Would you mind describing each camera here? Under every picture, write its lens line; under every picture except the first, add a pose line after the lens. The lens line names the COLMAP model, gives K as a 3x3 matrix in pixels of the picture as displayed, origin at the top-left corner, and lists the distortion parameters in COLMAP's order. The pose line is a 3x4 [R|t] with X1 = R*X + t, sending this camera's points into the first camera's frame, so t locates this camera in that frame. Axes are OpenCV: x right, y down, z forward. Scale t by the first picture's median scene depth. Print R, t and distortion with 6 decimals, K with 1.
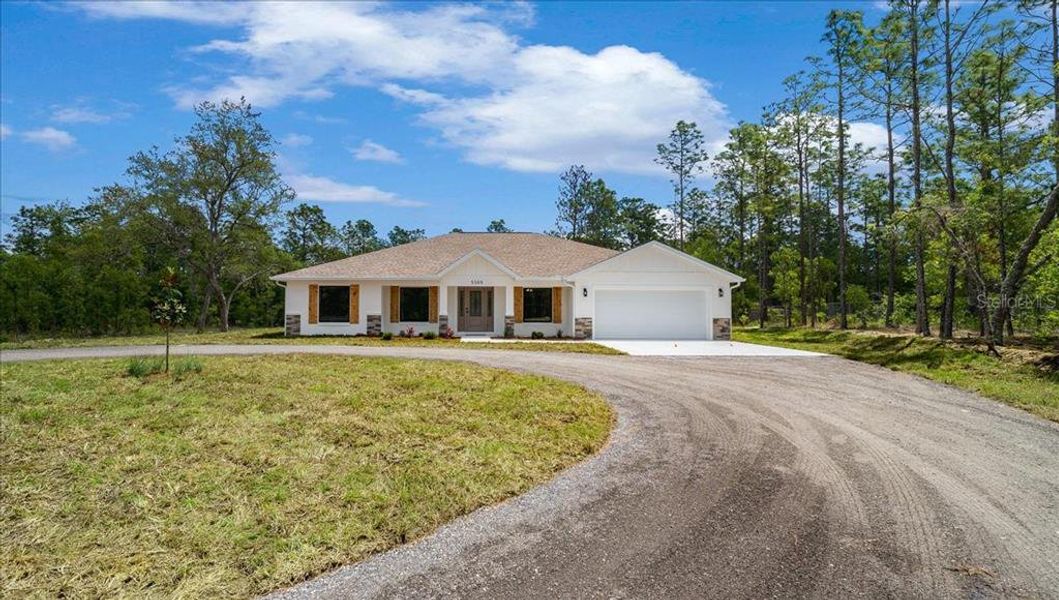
lens RADIAL K [[483.2, 0, 468.7], [0, 483.2, 293.6], [0, 0, 1]] dist [-0.000304, -0.000037]
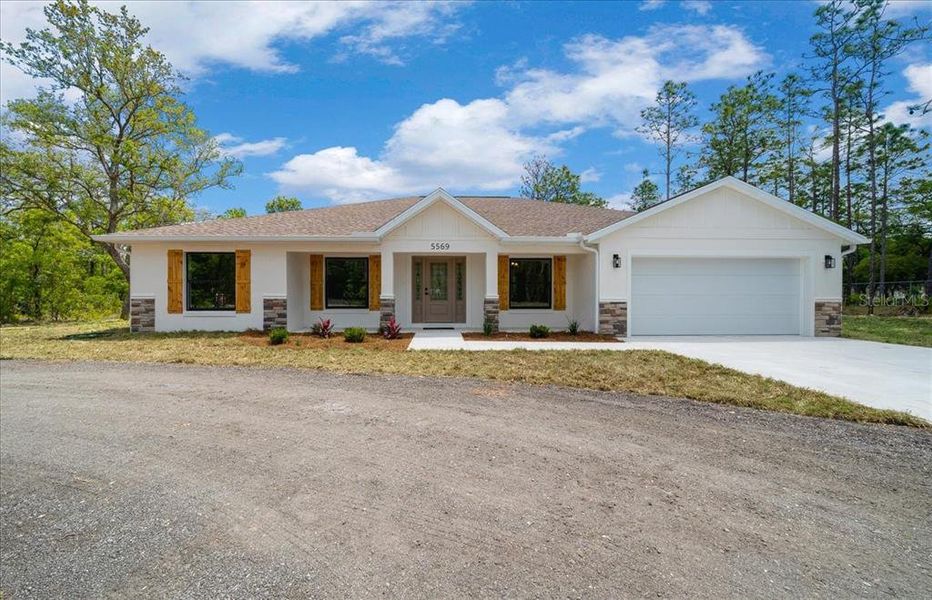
lens RADIAL K [[357.3, 0, 446.4], [0, 357.3, 291.6], [0, 0, 1]] dist [-0.002722, -0.000290]
pose [[0.999695, -0.002801, 0.024551, 0.013327], [0.002184, 0.999682, 0.025115, 0.023996], [-0.024613, -0.025053, 0.999383, 0.534743]]
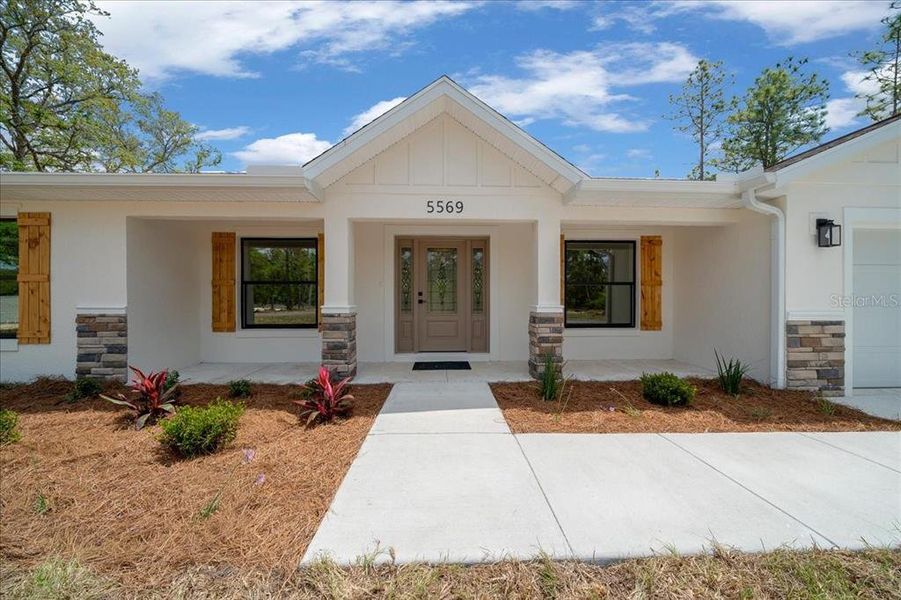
lens RADIAL K [[306.0, 0, 451.2], [0, 306.0, 296.8], [0, 0, 1]] dist [-0.002344, -0.000147]
pose [[0.999429, -0.003617, 0.033589, 0.014006], [0.002724, 0.999643, 0.026580, 0.029120], [-0.033674, -0.026474, 0.999082, 0.803681]]
